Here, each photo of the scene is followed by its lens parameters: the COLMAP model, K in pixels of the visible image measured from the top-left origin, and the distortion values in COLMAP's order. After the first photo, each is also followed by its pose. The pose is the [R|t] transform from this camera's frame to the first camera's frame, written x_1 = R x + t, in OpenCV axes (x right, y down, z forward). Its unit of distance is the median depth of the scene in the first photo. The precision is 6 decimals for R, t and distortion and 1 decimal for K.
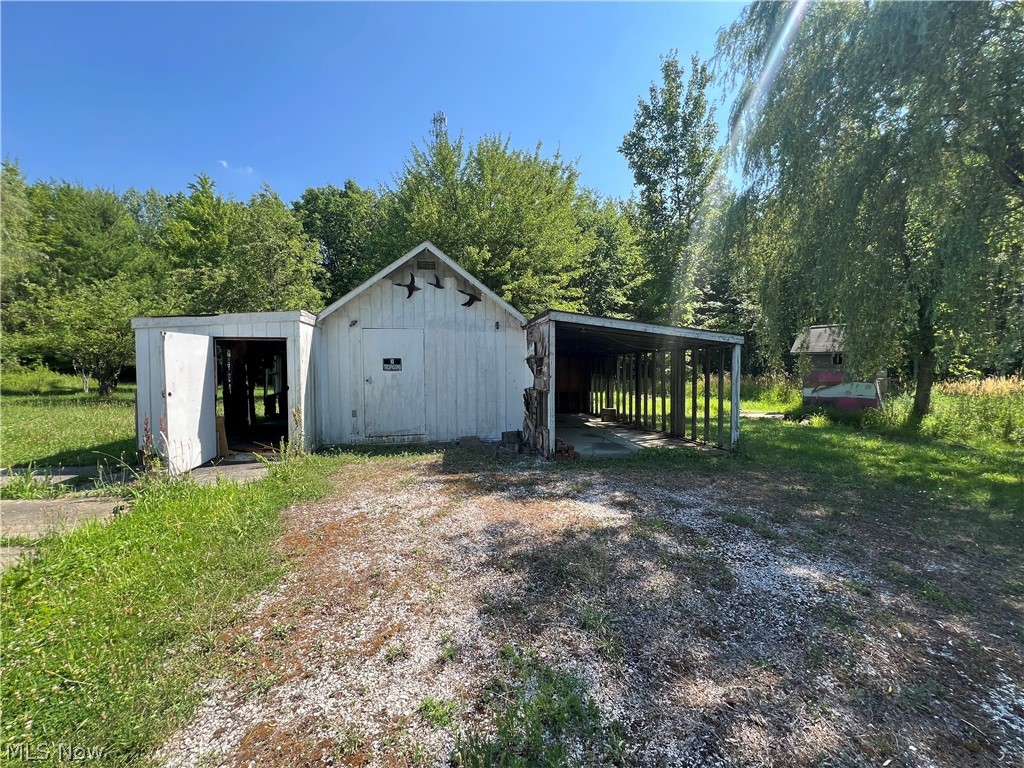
lens RADIAL K [[410.2, 0, 507.9], [0, 410.2, 385.3], [0, 0, 1]] dist [0.001239, 0.000240]
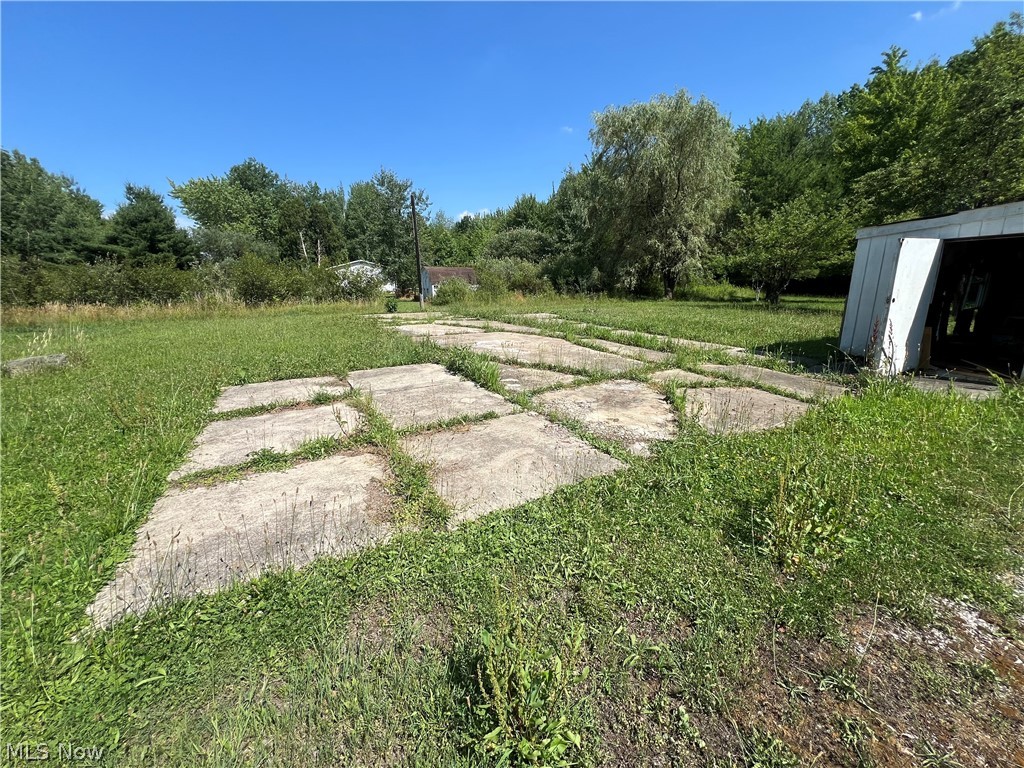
lens RADIAL K [[410.2, 0, 511.4], [0, 410.2, 379.1], [0, 0, 1]] dist [0.001239, 0.000240]
pose [[0.273808, 0.209885, -0.938604, -0.022393], [-0.025392, 0.977136, 0.211095, 0.007899], [0.961449, -0.033967, 0.272877, -0.084164]]
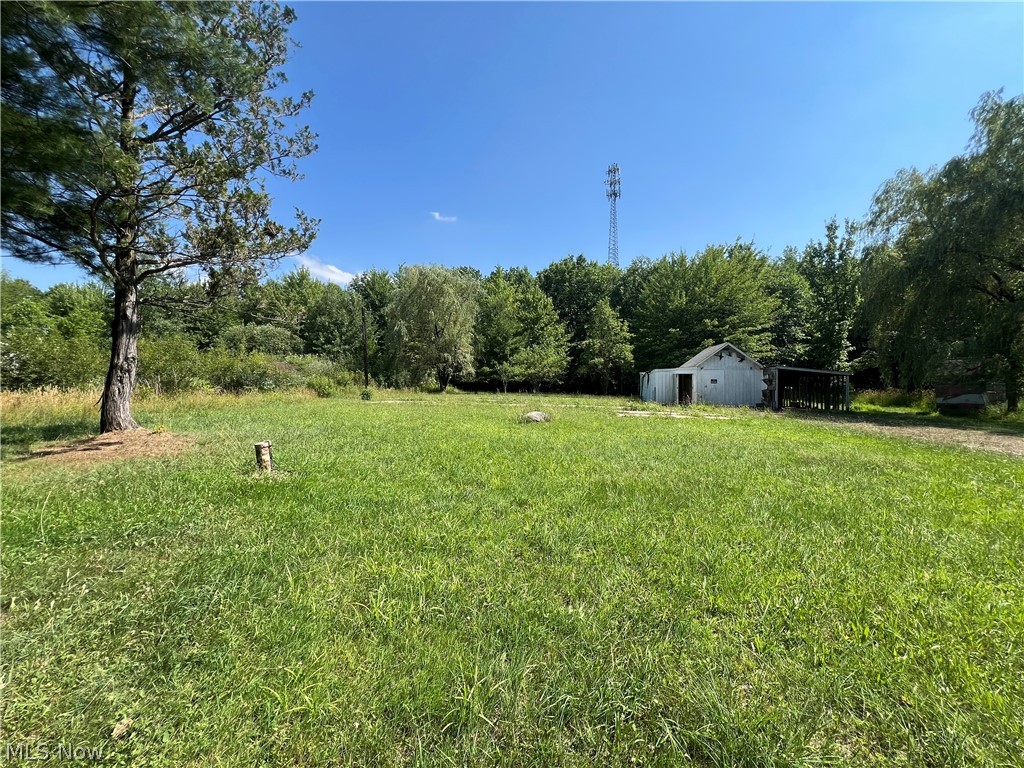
lens RADIAL K [[410.2, 0, 510.4], [0, 410.2, 382.9], [0, 0, 1]] dist [0.001239, 0.000240]
pose [[0.940857, 0.008468, -0.338698, -0.356762], [-0.024492, 0.998772, -0.043063, 0.069023], [0.337918, 0.048811, 0.939909, -1.273804]]
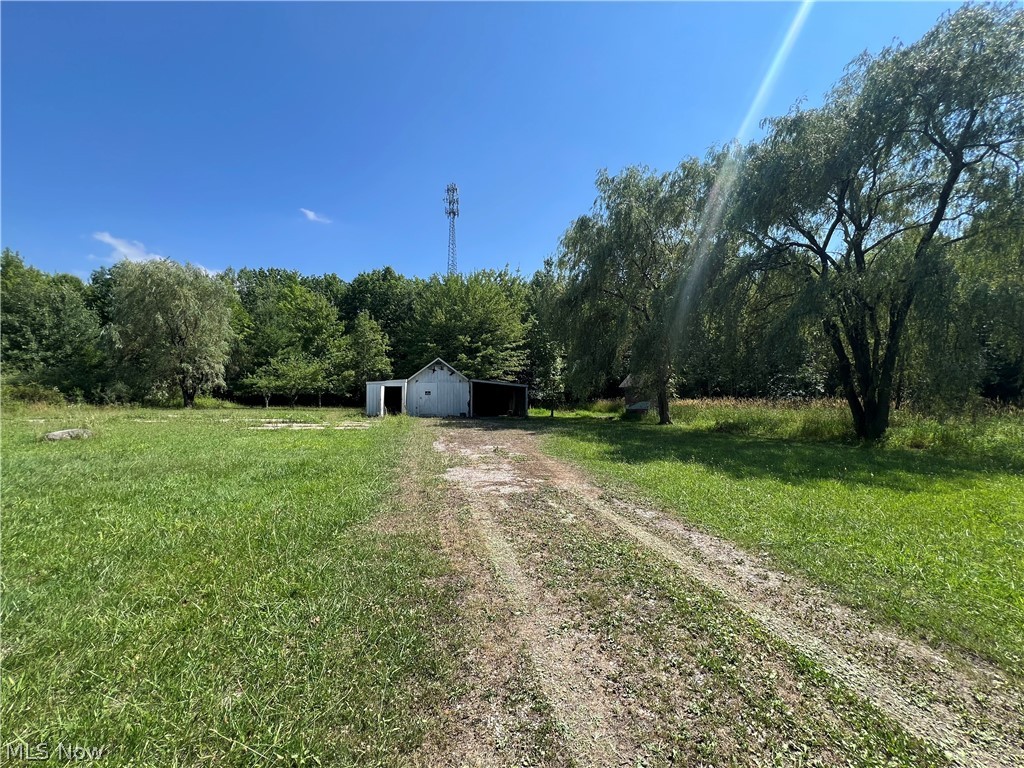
lens RADIAL K [[410.2, 0, 510.1], [0, 410.2, 382.2], [0, 0, 1]] dist [0.001239, 0.000240]
pose [[0.999737, -0.001190, -0.022916, 0.243154], [-0.000597, 0.996967, -0.077820, 0.062245], [0.022939, 0.077814, 0.996704, -1.214711]]
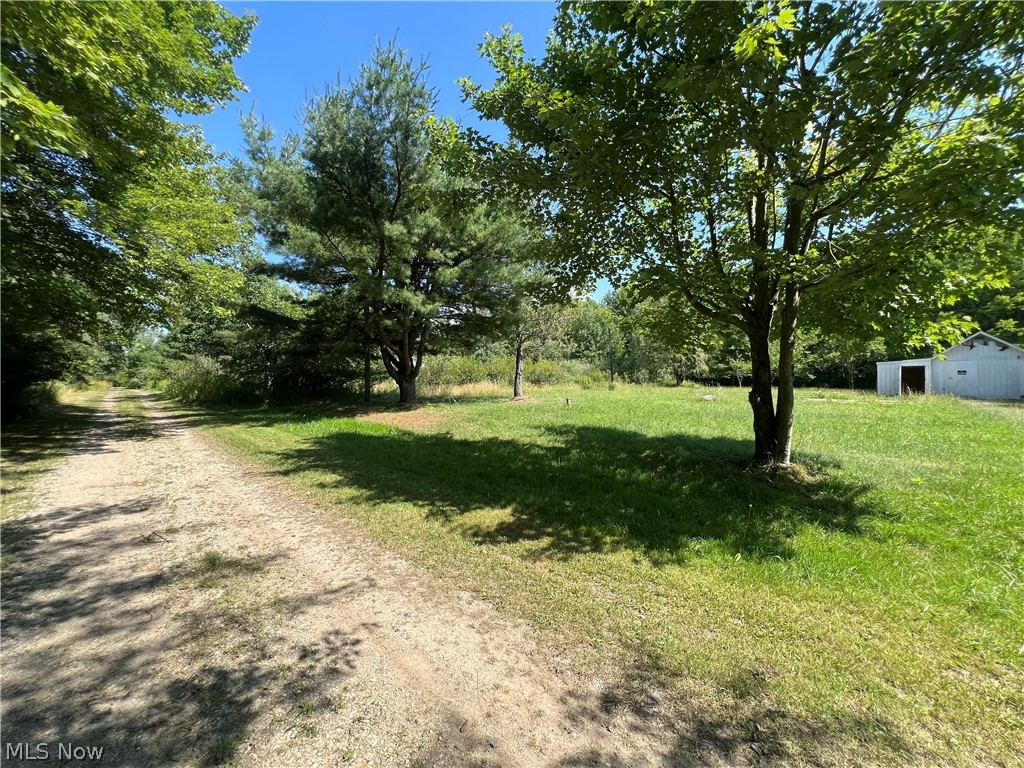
lens RADIAL K [[410.2, 0, 514.9], [0, 410.2, 379.1], [0, 0, 1]] dist [0.001239, 0.000240]
pose [[0.591772, -0.004276, -0.806094, 0.104129], [-0.032052, 0.999070, -0.028830, 0.096920], [0.805468, 0.042897, 0.591085, -1.759631]]
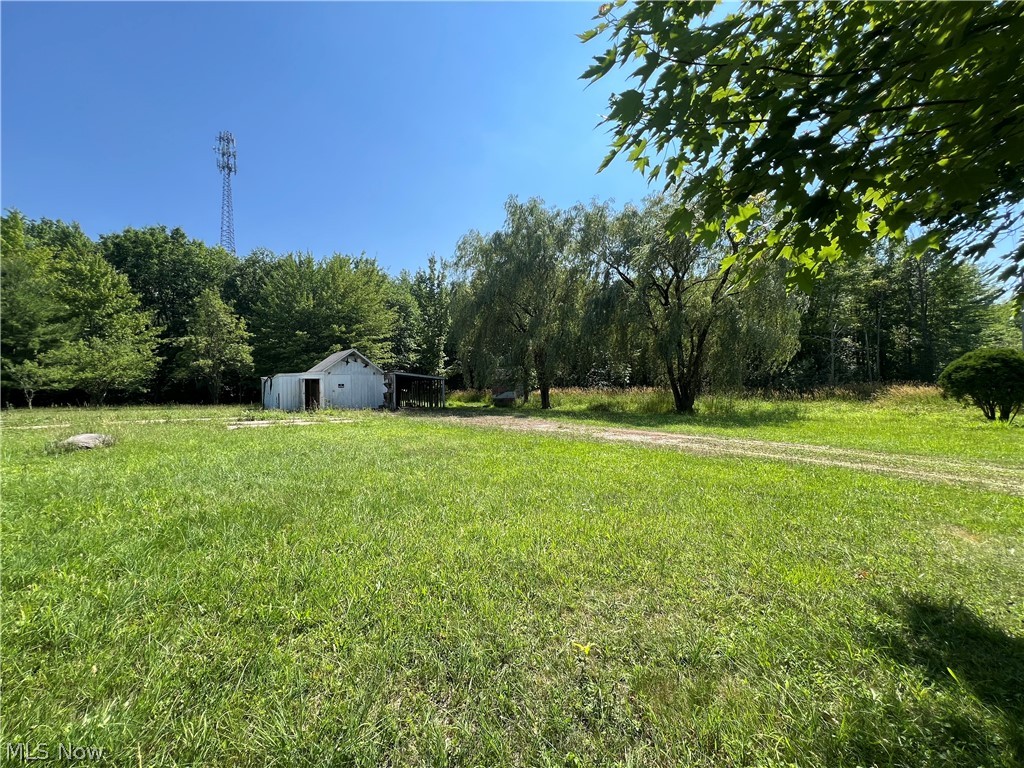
lens RADIAL K [[410.2, 0, 512.8], [0, 410.2, 381.3], [0, 0, 1]] dist [0.001239, 0.000240]
pose [[0.876519, -0.004323, 0.481348, -0.340332], [0.034073, 0.998009, -0.053082, 0.067004], [-0.480160, 0.062928, 0.874921, -1.272489]]
